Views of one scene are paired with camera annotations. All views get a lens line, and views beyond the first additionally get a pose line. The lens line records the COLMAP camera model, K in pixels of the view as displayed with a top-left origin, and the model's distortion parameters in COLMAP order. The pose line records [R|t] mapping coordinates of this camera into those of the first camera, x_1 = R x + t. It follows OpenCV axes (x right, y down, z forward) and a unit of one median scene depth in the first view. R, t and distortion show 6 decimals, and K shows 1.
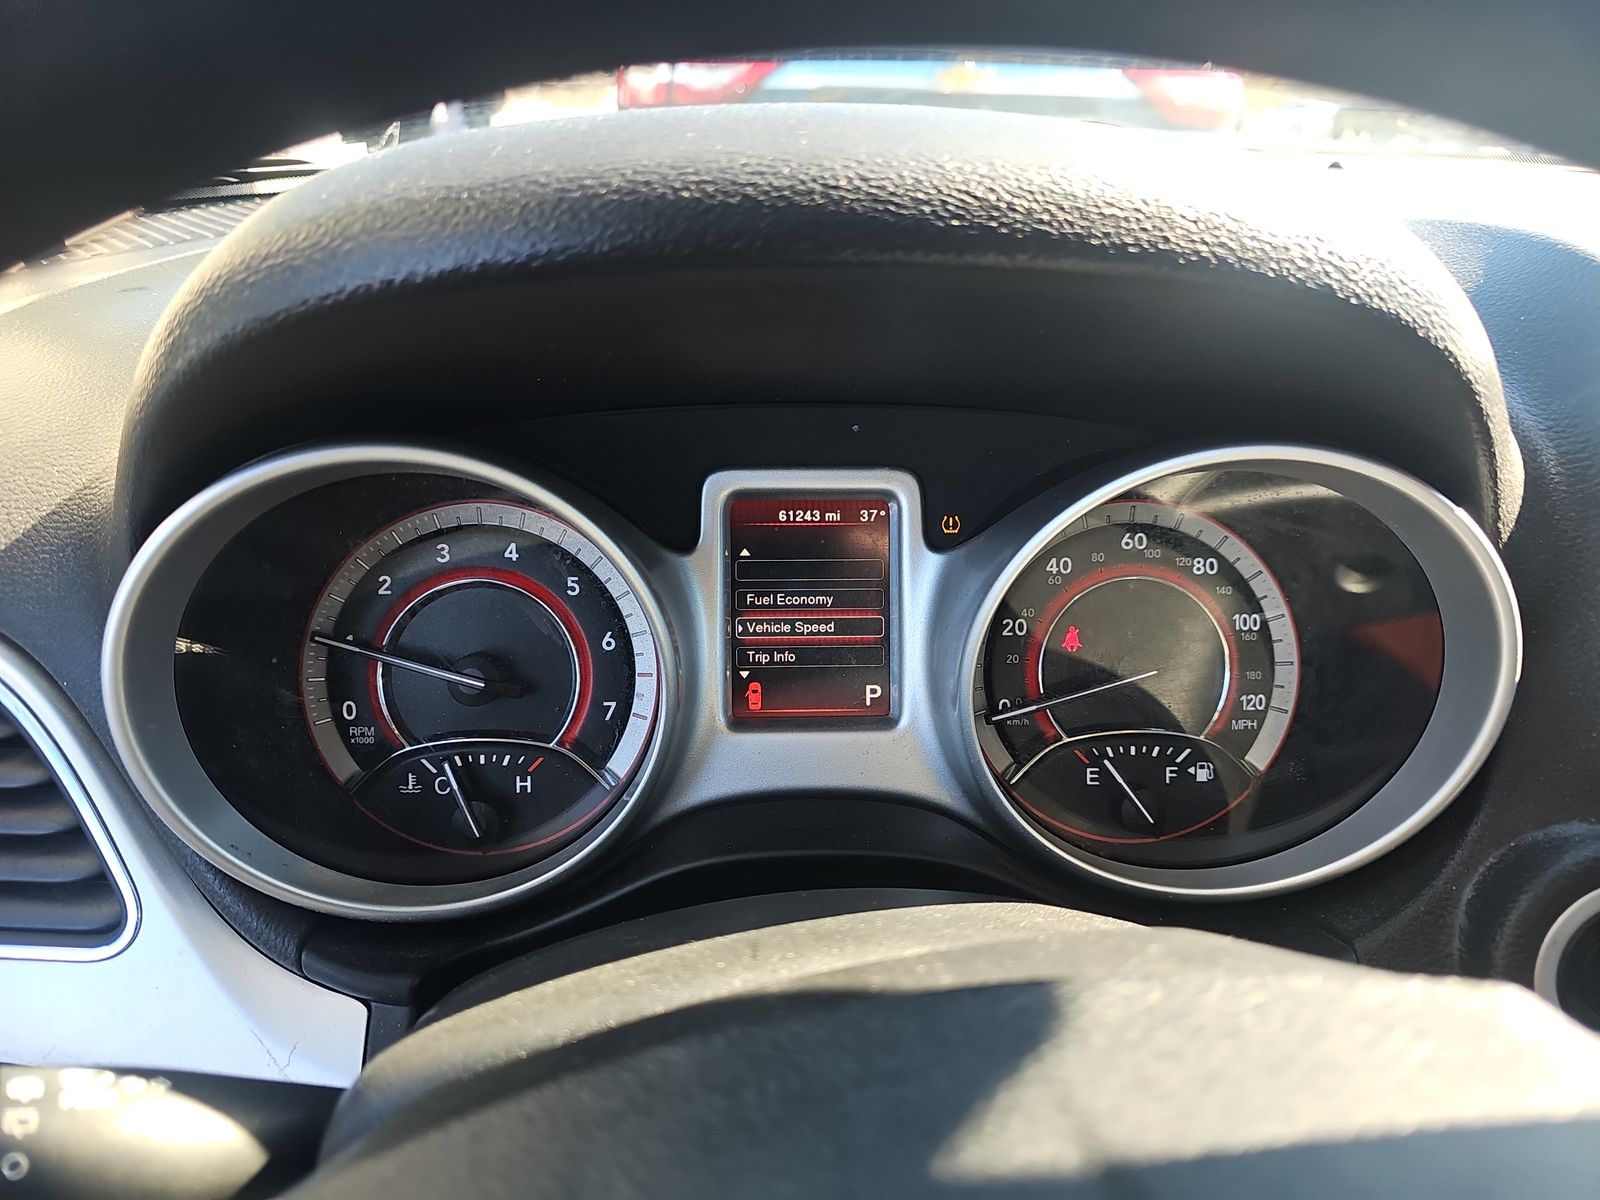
lens RADIAL K [[1063.3, 0, 790.0], [0, 1063.3, 595.6], [0, 0, 1]] dist [0.049534, -0.057365]
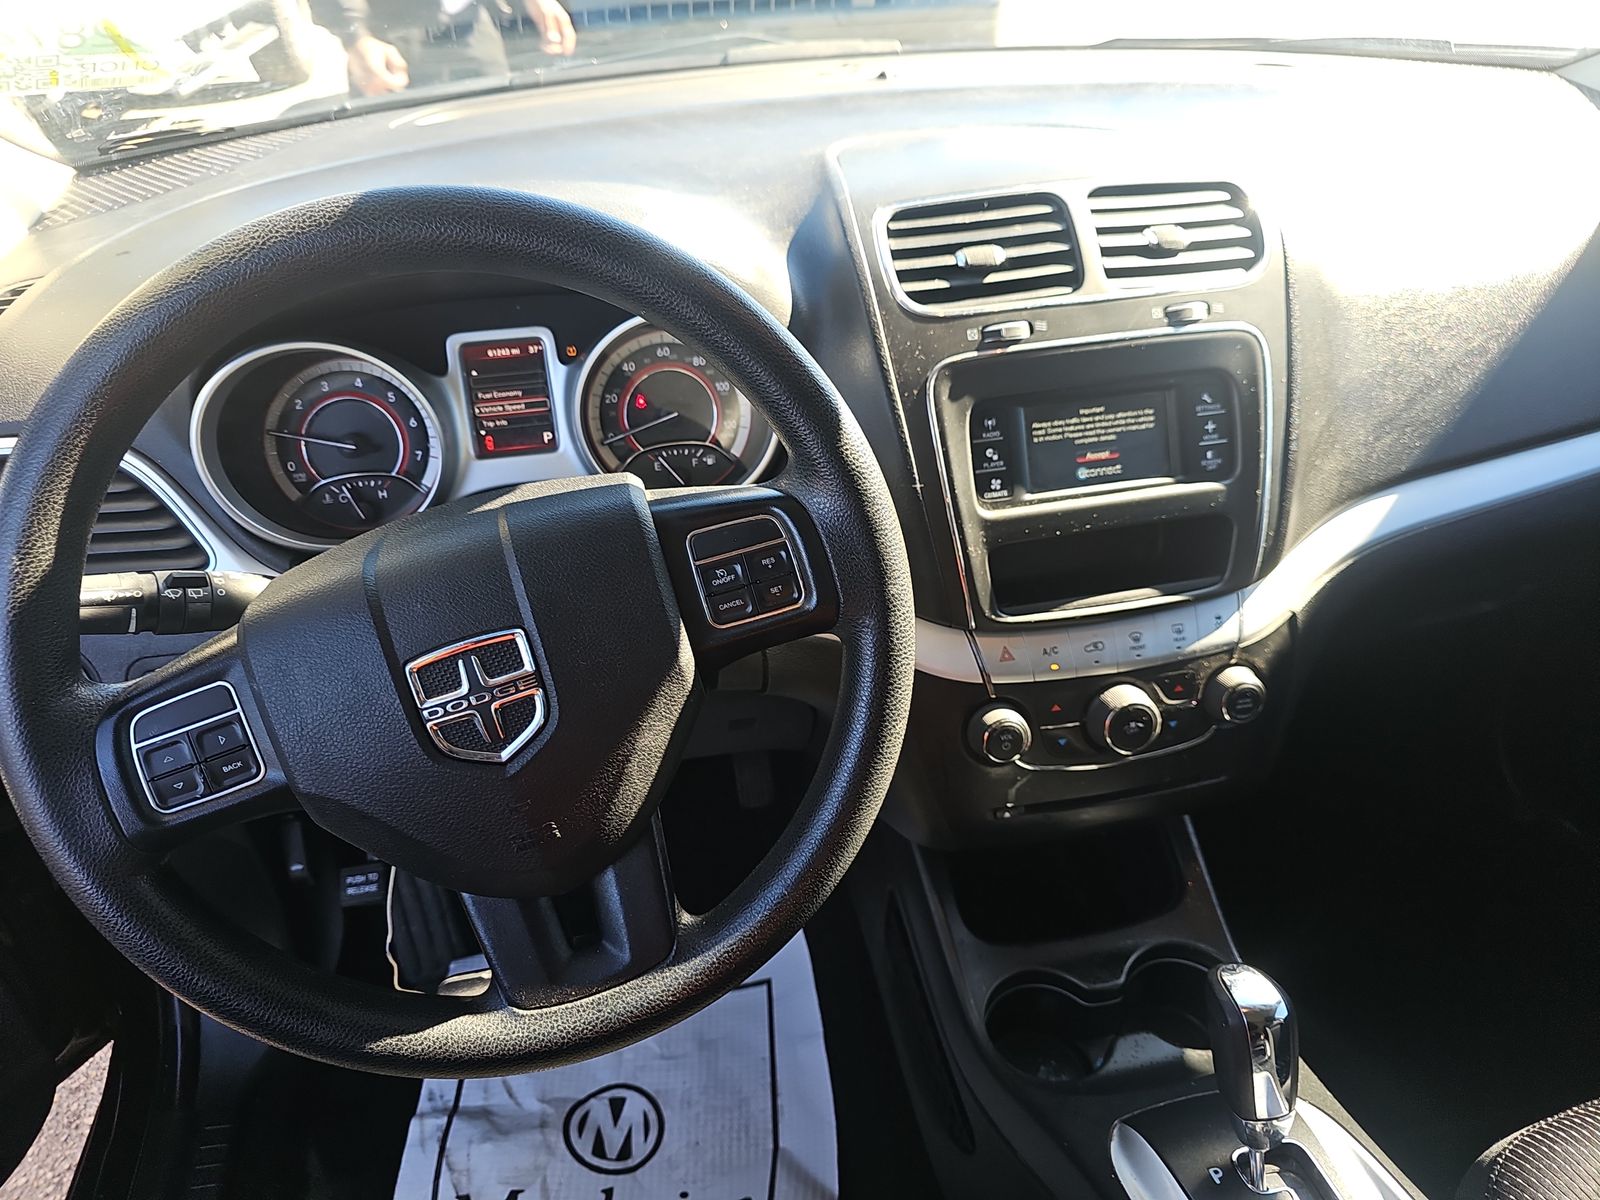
lens RADIAL K [[1067.9, 0, 773.3], [0, 1067.9, 582.0], [0, 0, 1]] dist [0.032013, -0.023274]
pose [[0.992907, -0.101503, 0.061905, 0.364851], [0.089586, 0.981063, 0.171723, 0.052270], [-0.078163, -0.164959, 0.983198, -1.157706]]
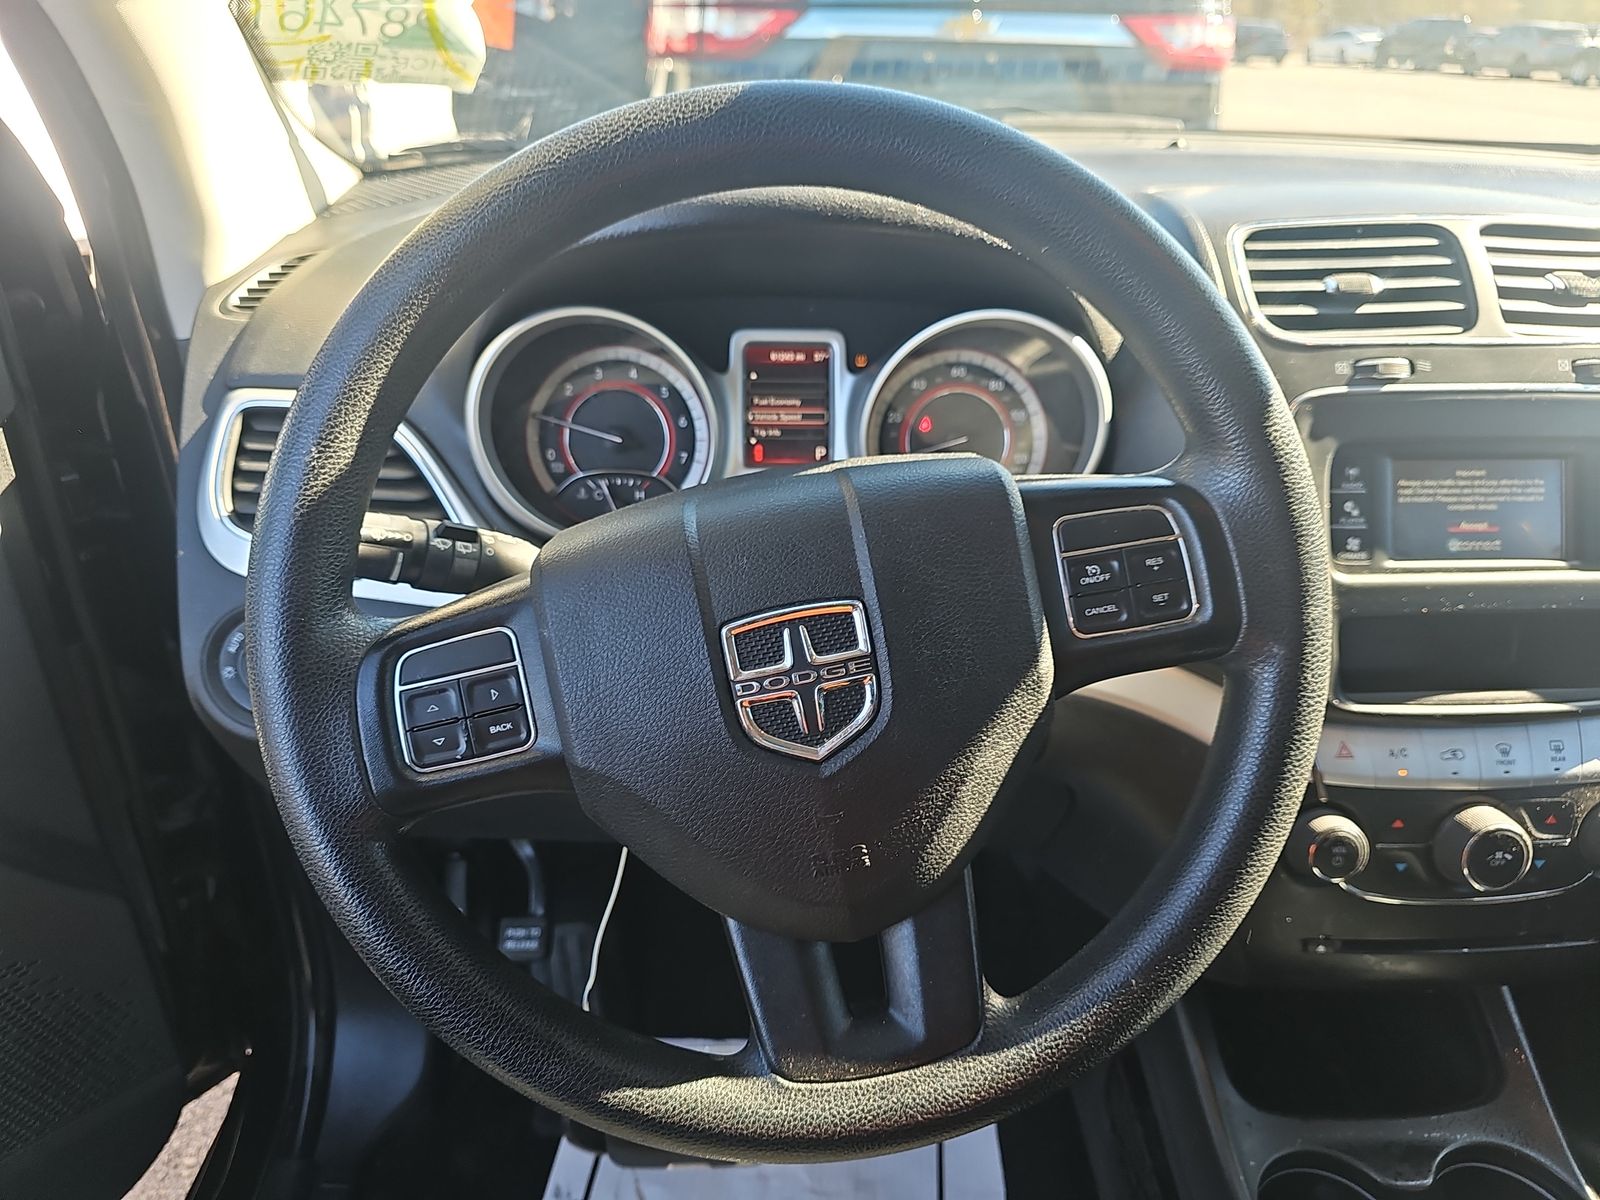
lens RADIAL K [[1063.3, 0, 790.0], [0, 1063.3, 595.6], [0, 0, 1]] dist [0.049534, -0.057365]
pose [[0.999333, 0.014099, -0.033683, 0.092983], [-0.012116, 0.998222, 0.058362, 0.241857], [0.034446, -0.057915, 0.997727, -0.934635]]
